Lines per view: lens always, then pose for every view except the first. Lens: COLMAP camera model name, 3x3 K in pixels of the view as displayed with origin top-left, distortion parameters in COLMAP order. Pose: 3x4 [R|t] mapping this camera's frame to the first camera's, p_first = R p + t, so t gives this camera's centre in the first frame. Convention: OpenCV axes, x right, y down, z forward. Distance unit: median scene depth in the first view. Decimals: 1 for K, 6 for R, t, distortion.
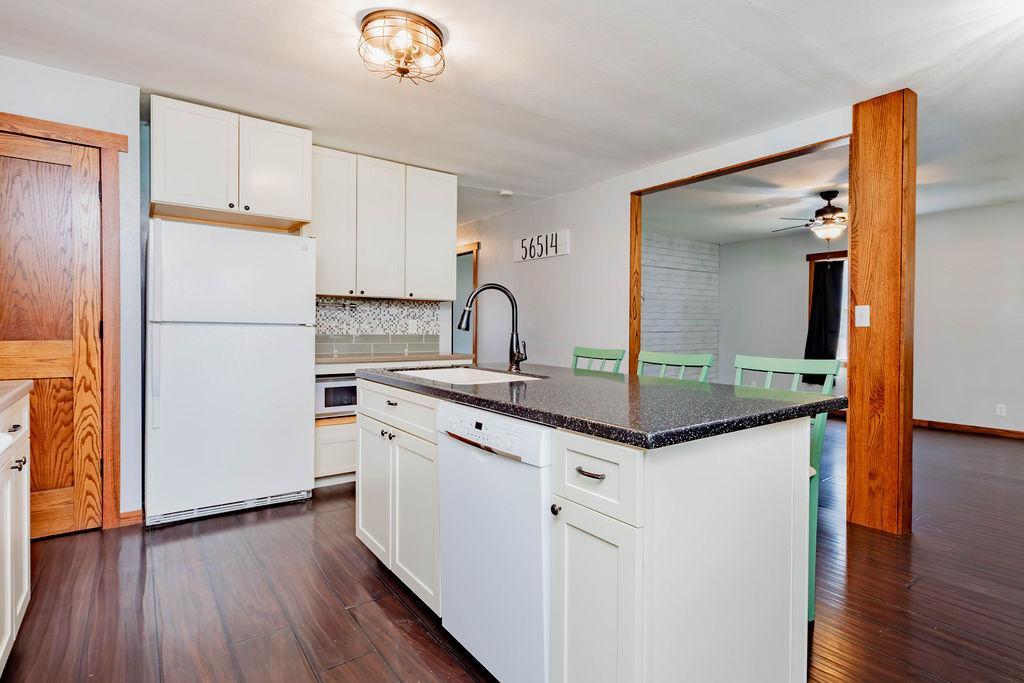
lens RADIAL K [[533.8, 0, 516.8], [0, 533.8, 332.2], [0, 0, 1]] dist [0.009986, 0.000862]
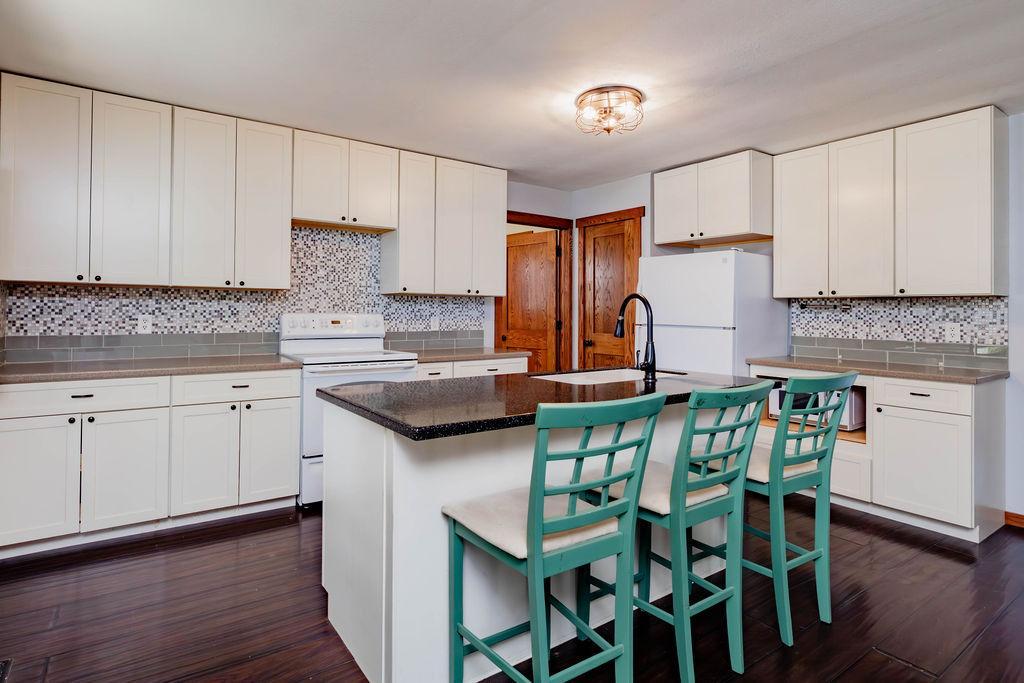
lens RADIAL K [[533.8, 0, 522.9], [0, 533.8, 310.6], [0, 0, 1]] dist [0.009986, 0.000862]
pose [[-0.008126, -0.011981, -0.999895, 0.553382], [-0.016908, 0.999787, -0.011843, -0.021842], [0.999824, 0.016810, -0.008327, 0.433892]]
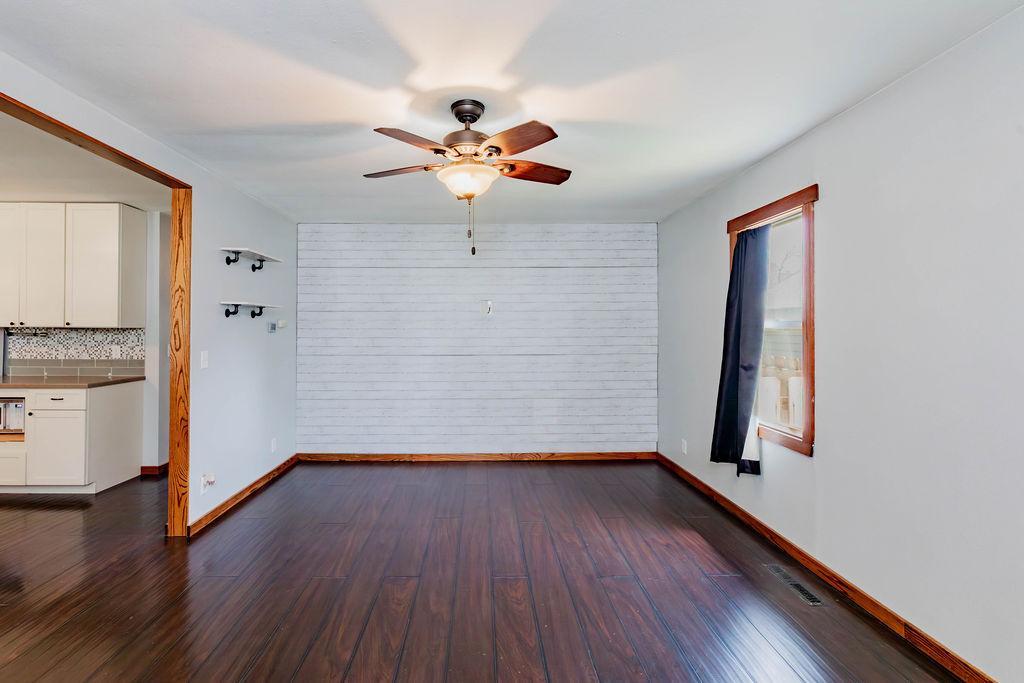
lens RADIAL K [[454.4, 0, 473.9], [0, 454.4, 322.5], [0, 0, 1]] dist [0.000368, 0.000434]
pose [[0.795419, -0.015692, -0.605857, 0.936292], [0.000118, 0.999669, -0.025737, -0.046544], [0.606060, 0.020401, 0.795157, 0.731075]]
